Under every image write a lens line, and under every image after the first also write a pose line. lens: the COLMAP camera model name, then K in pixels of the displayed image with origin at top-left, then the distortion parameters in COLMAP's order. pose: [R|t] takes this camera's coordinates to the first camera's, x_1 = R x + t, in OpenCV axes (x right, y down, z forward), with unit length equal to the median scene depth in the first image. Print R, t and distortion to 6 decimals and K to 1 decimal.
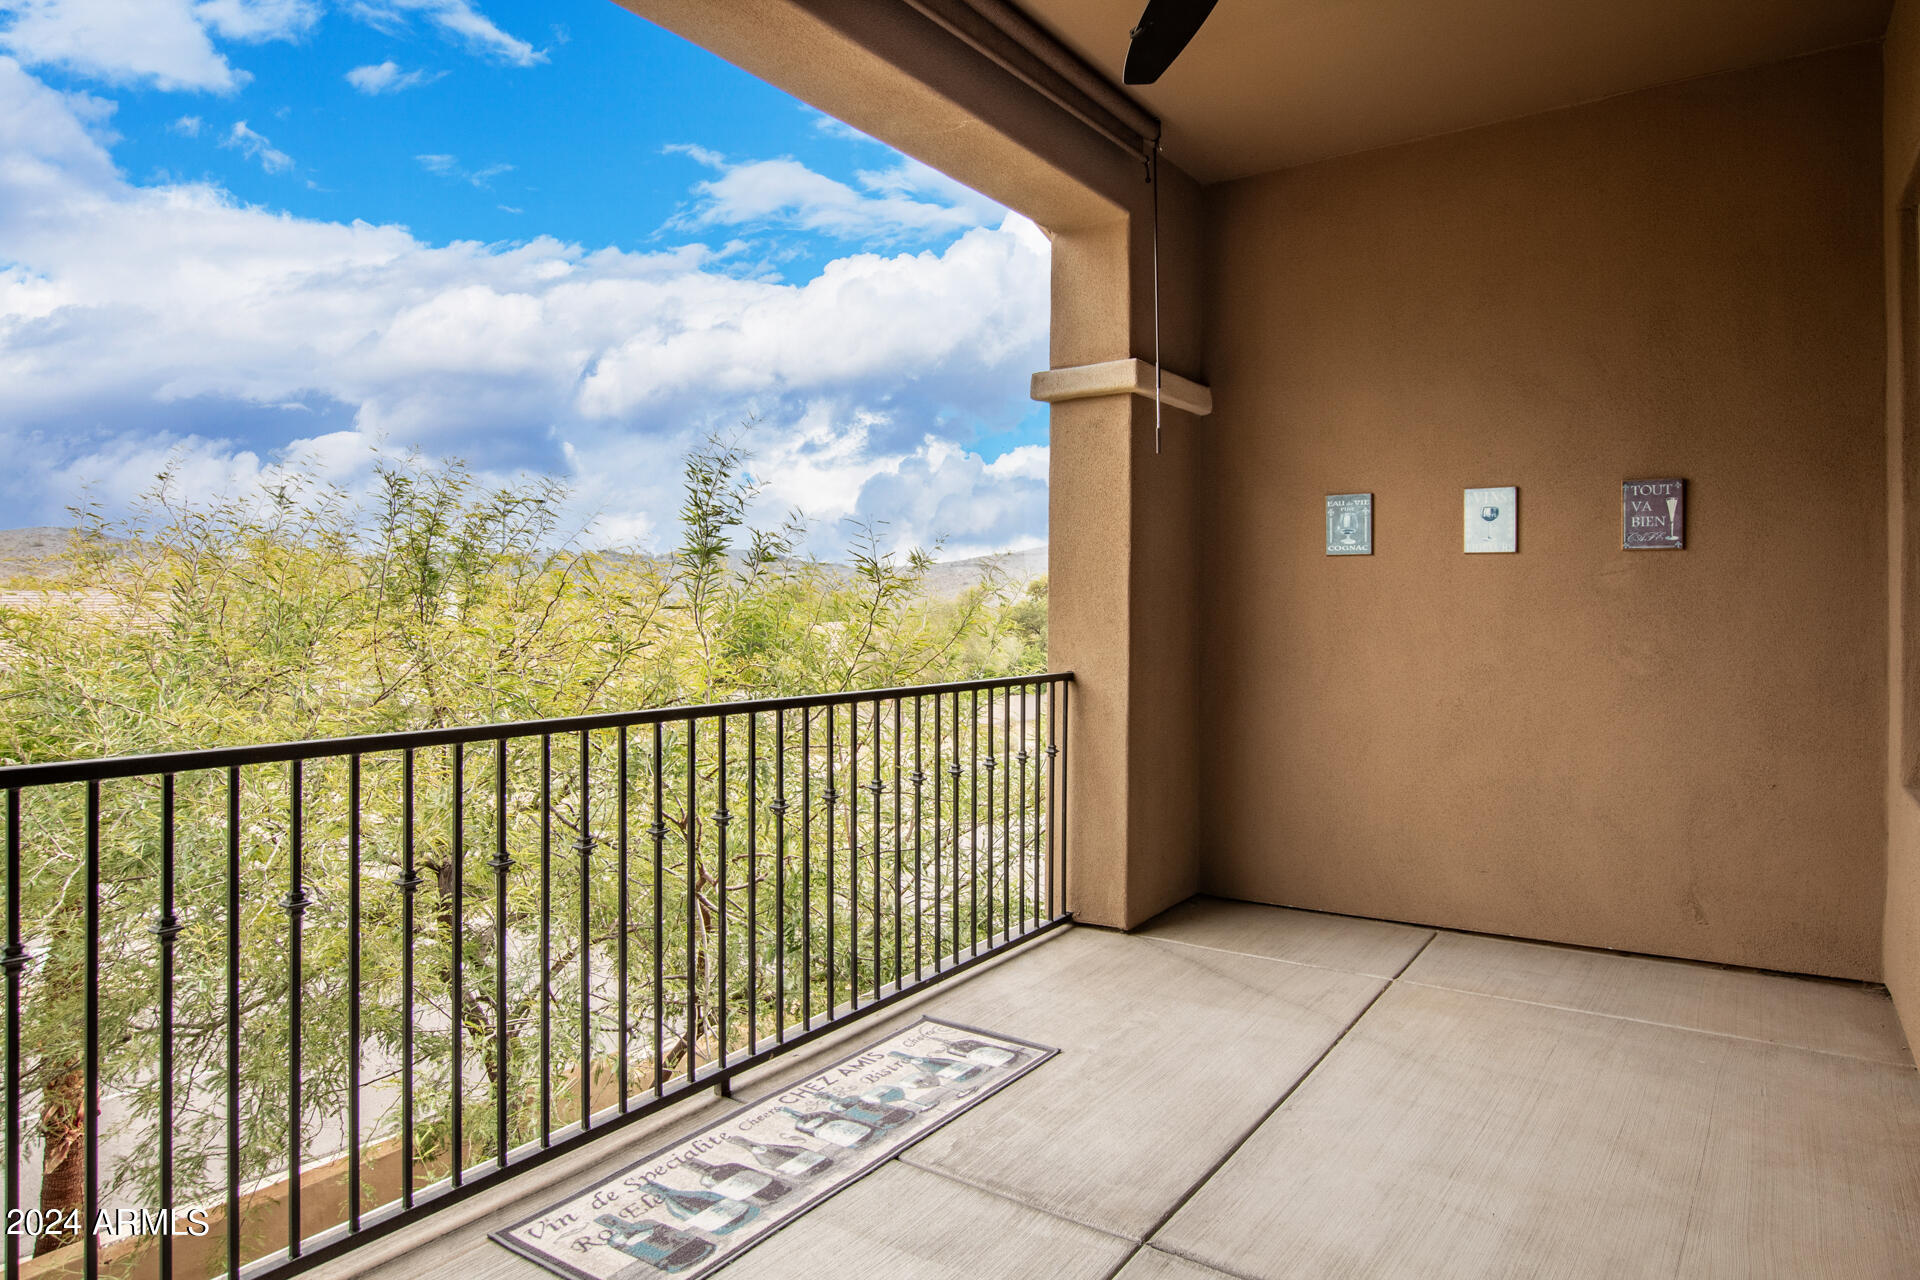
lens RADIAL K [[1126.4, 0, 958.0], [0, 1126.4, 609.8], [0, 0, 1]] dist [-0.004065, -0.000161]
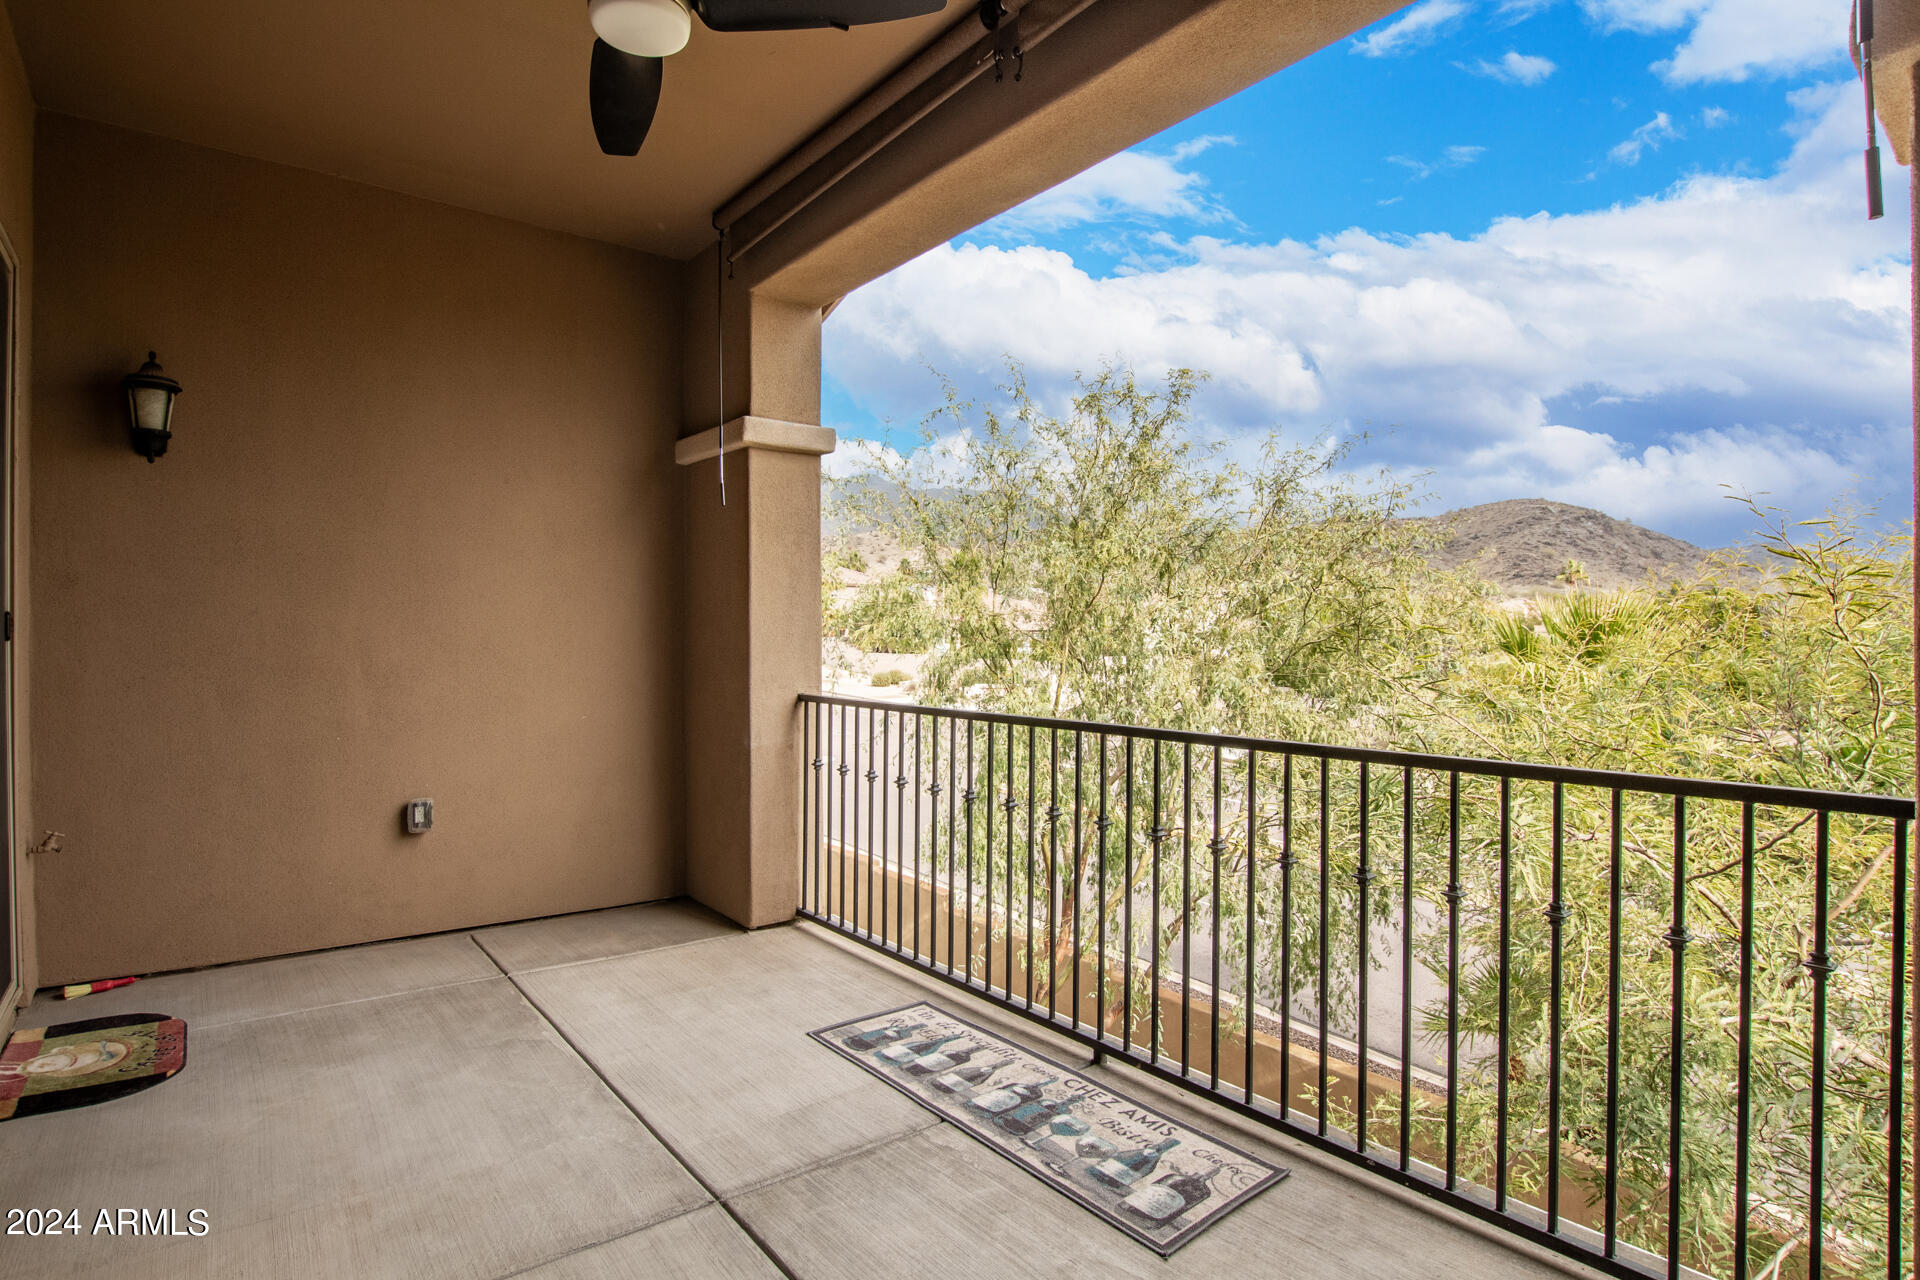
lens RADIAL K [[954.5, 0, 960.5], [0, 954.5, 630.2], [0, 0, 1]] dist [0.004482, 0.000443]
pose [[-0.255332, -0.013928, -0.966753, 0.802687], [-0.011910, 0.999866, -0.011260, 0.001238], [0.966780, 0.008639, -0.255464, 1.144514]]
